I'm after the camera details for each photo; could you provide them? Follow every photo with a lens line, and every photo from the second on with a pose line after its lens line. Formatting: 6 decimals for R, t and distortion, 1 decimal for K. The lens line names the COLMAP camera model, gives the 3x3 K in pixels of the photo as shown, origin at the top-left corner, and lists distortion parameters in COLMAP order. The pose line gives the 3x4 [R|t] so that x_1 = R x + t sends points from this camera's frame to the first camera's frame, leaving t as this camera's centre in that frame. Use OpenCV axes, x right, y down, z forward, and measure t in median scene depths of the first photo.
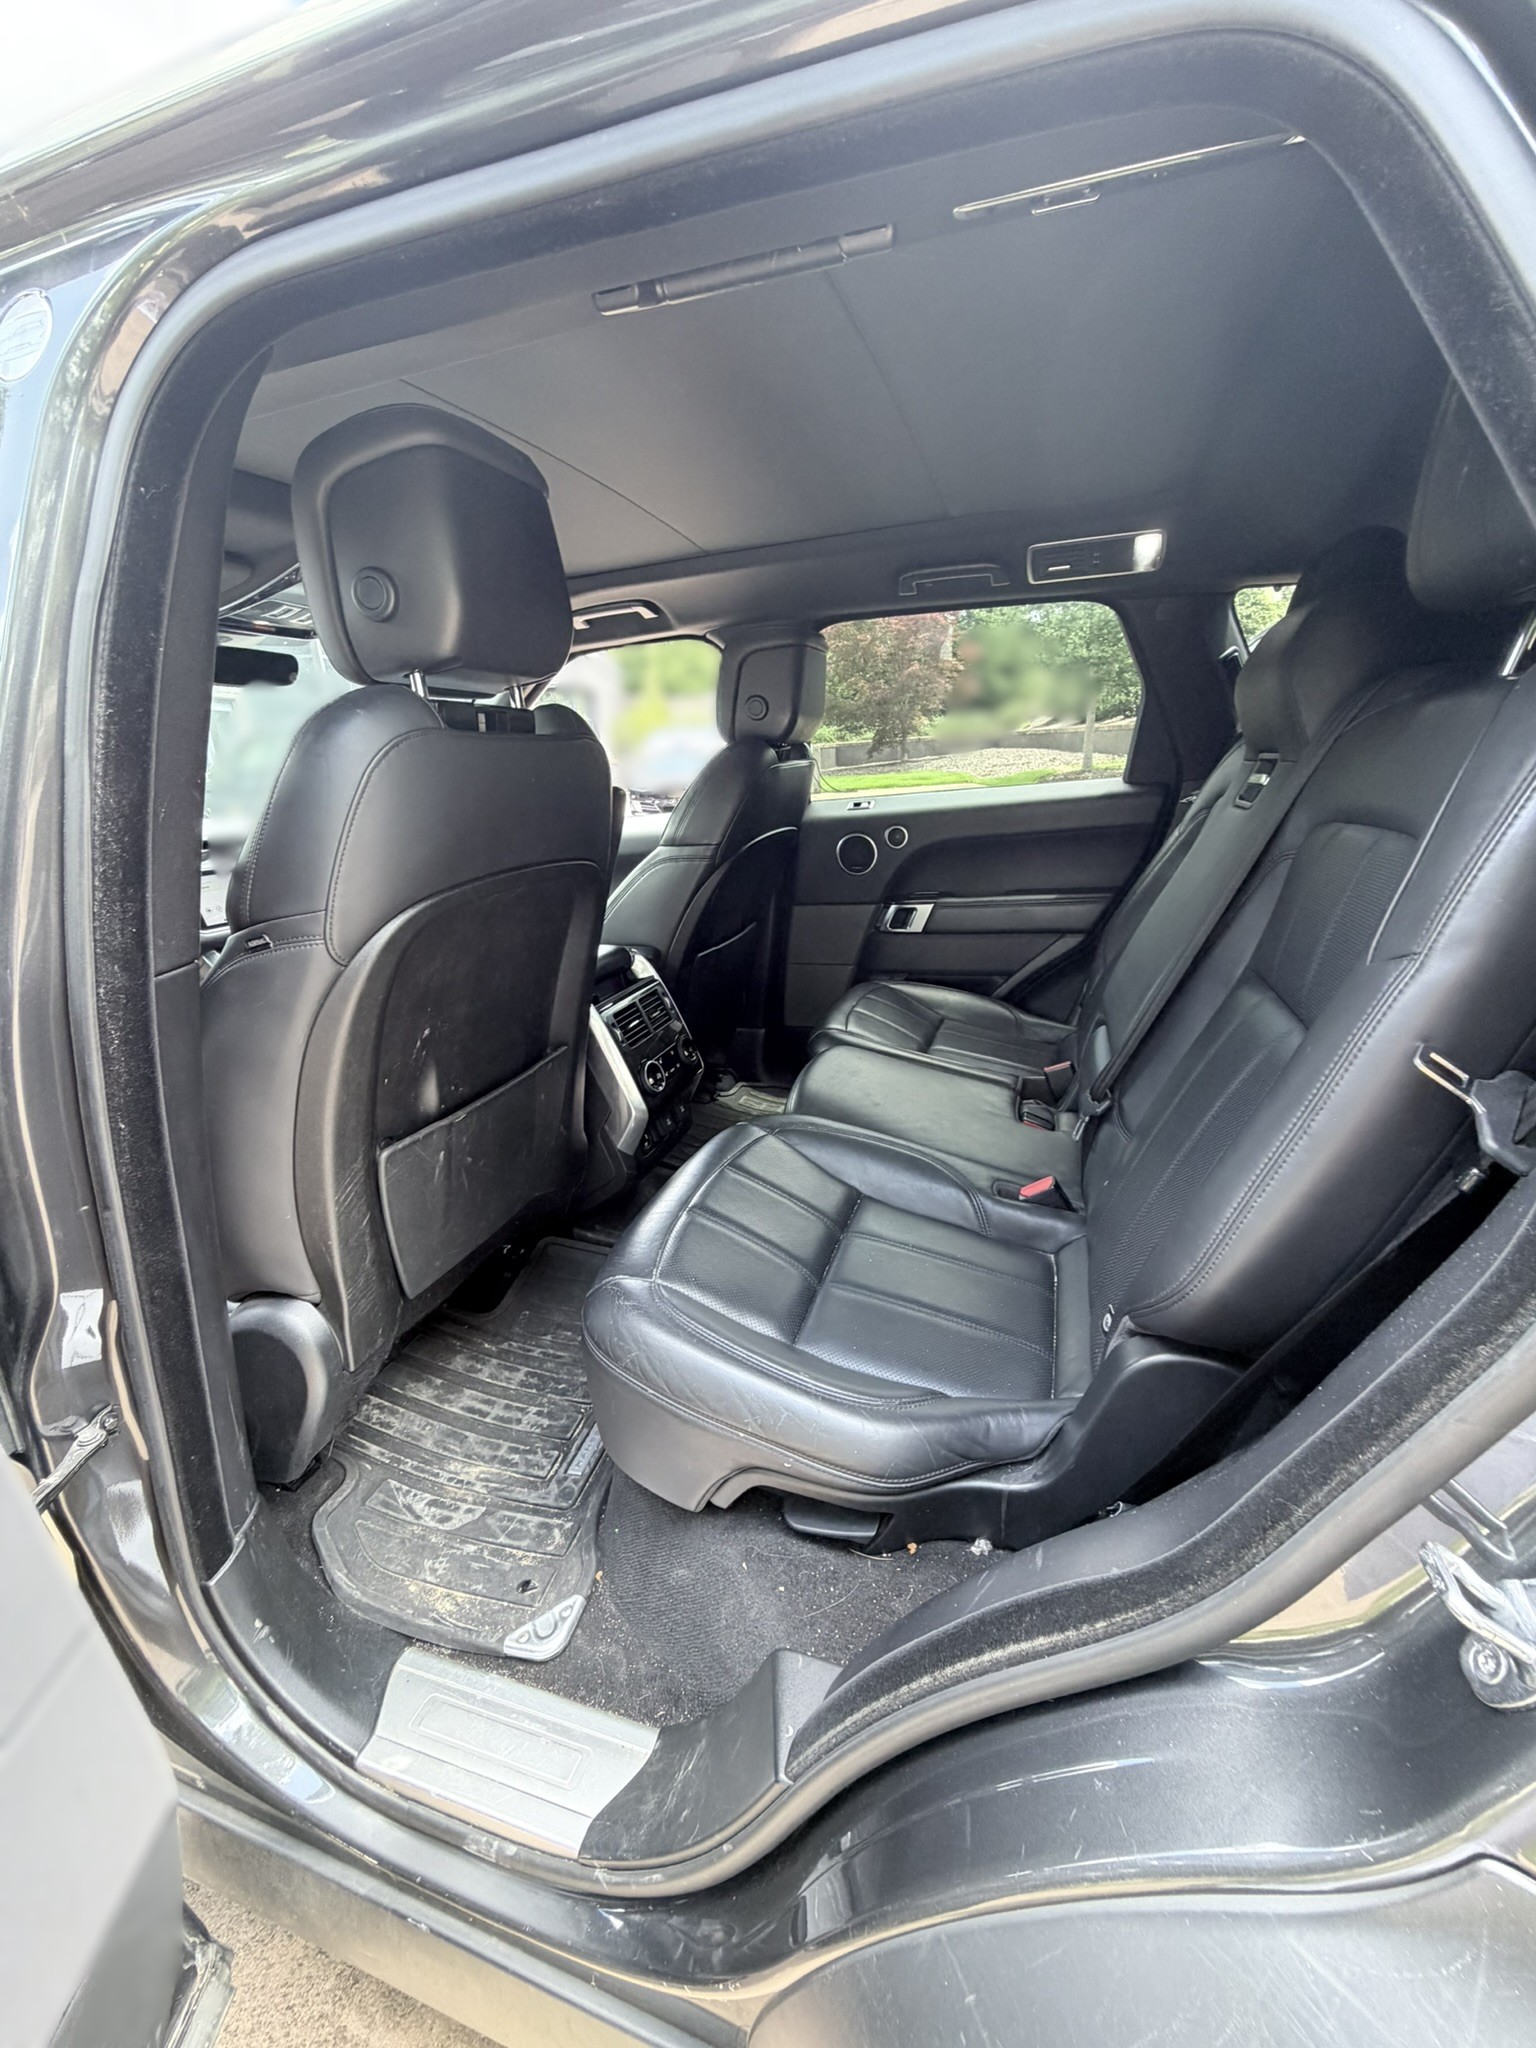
lens RADIAL K [[812.9, 0, 768.0], [0, 812.9, 1024.0], [0, 0, 1]] dist [0.000072, -0.000013]
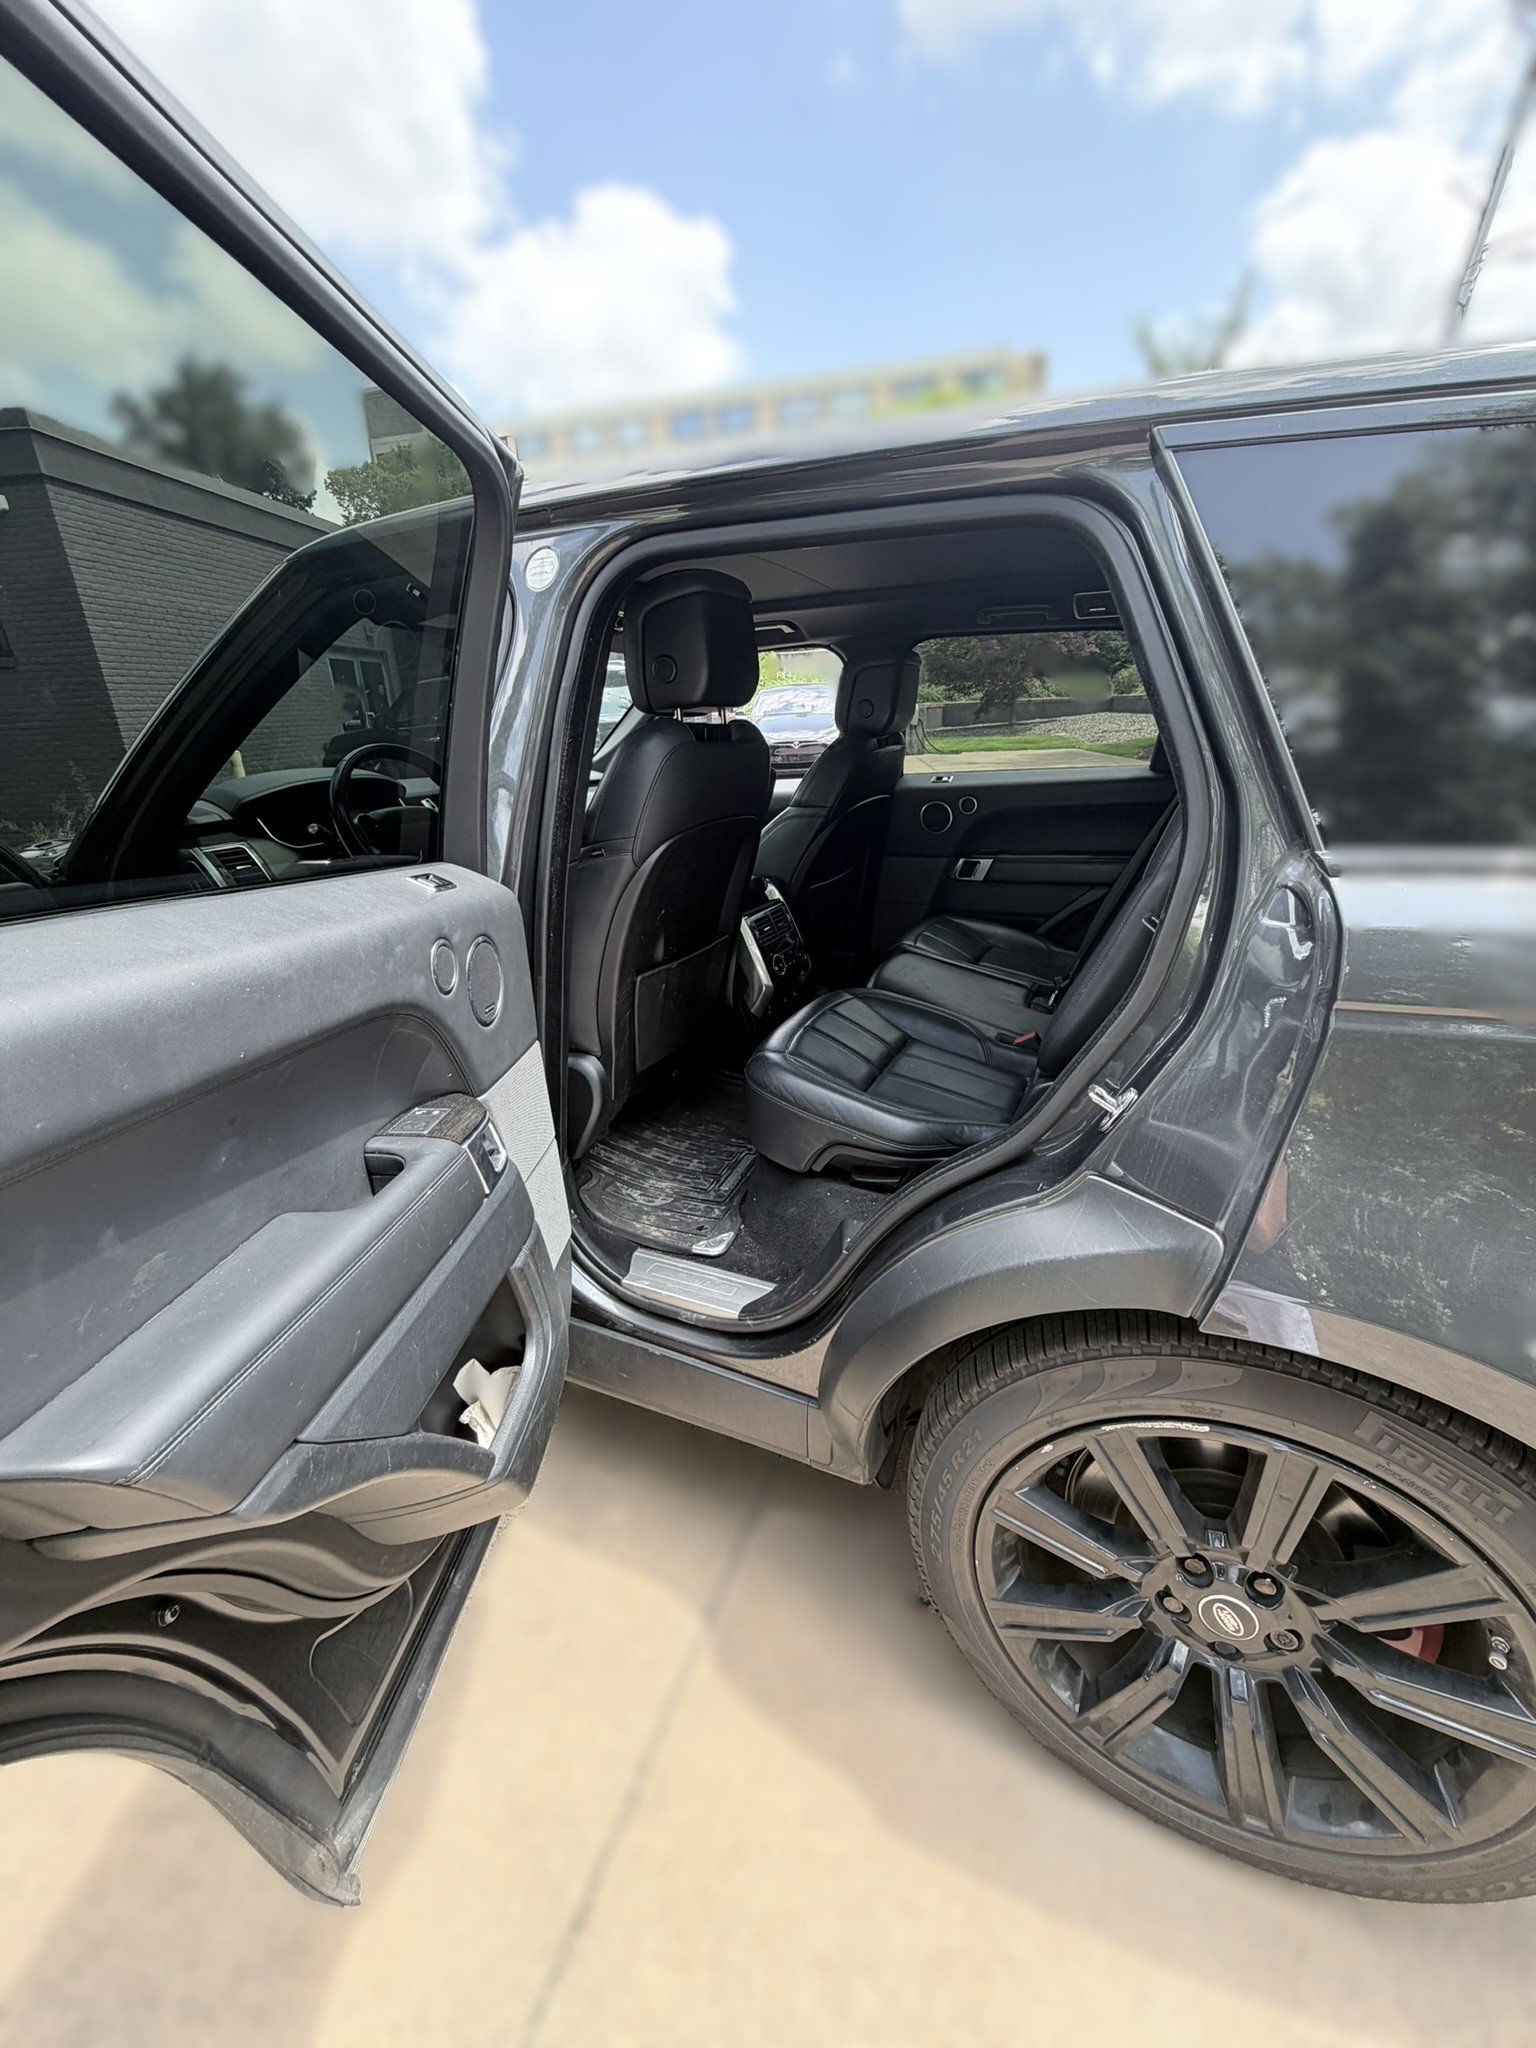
lens RADIAL K [[812.9, 0, 768.0], [0, 812.9, 1024.0], [0, 0, 1]] dist [0.000072, -0.000013]
pose [[0.992314, 0.066141, -0.104583, 0.001512], [-0.060715, 0.996680, 0.054244, 0.084587], [0.107824, -0.047477, 0.993036, -0.430780]]
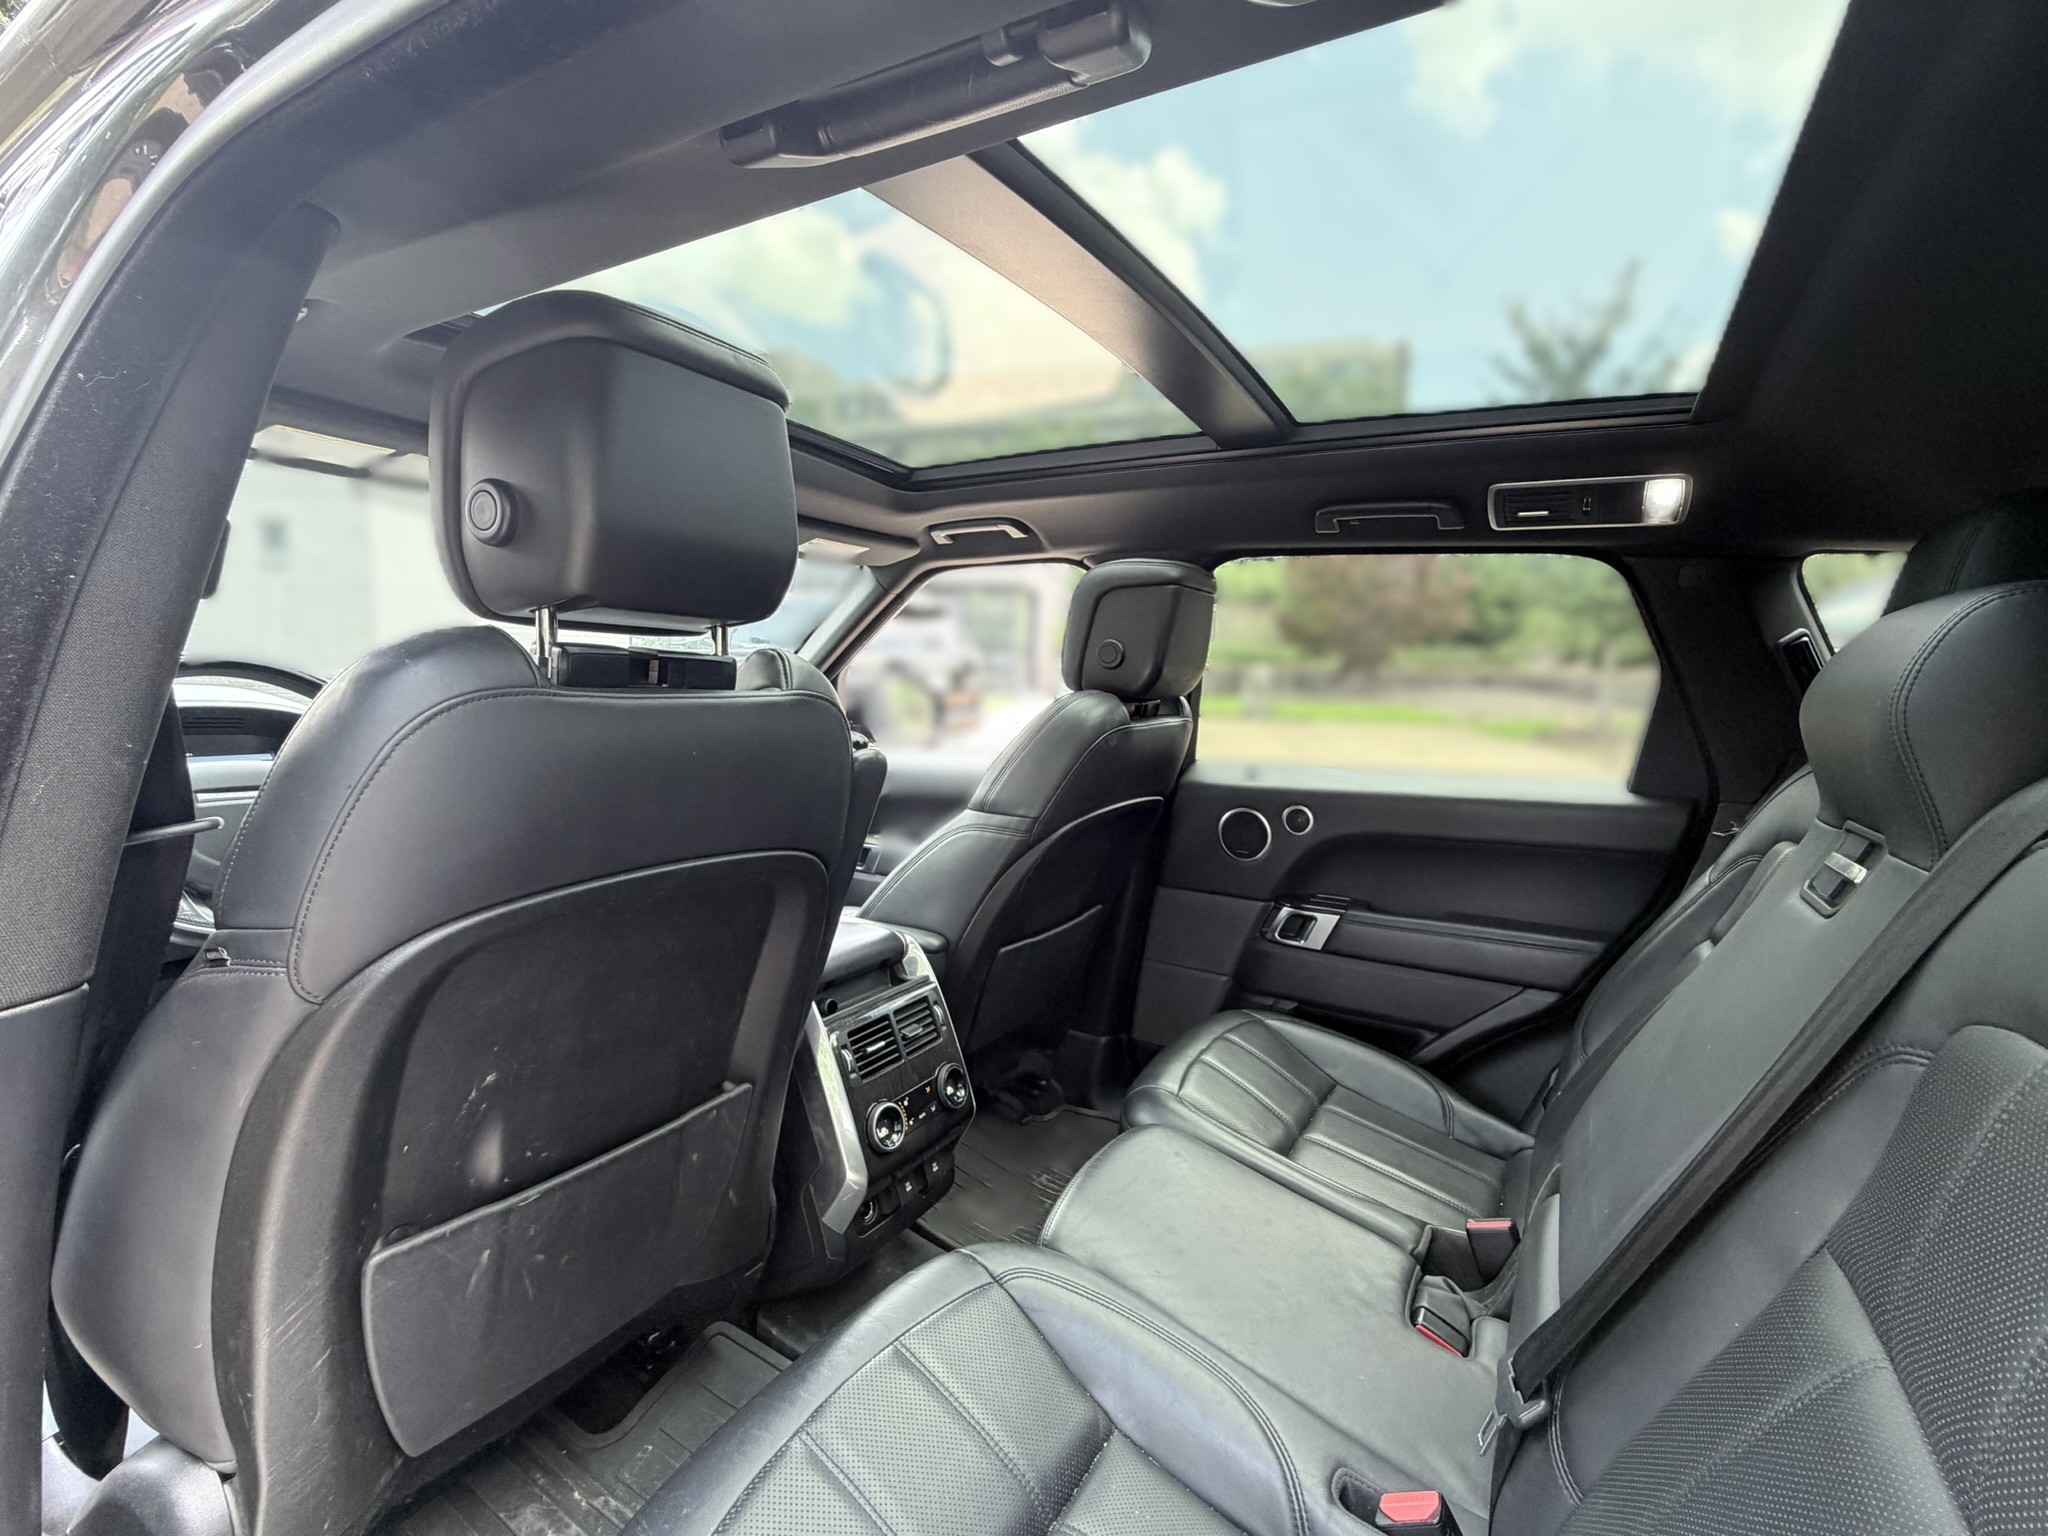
lens RADIAL K [[901.6, 0, 1024.0], [0, 901.6, 768.0], [0, 0, 1]] dist [0.000159, -0.000248]
pose [[0.972115, 0.114604, -0.204591, 0.098087], [-0.152745, 0.971436, -0.181608, -0.109784], [0.177934, 0.207794, 0.961853, 0.164352]]
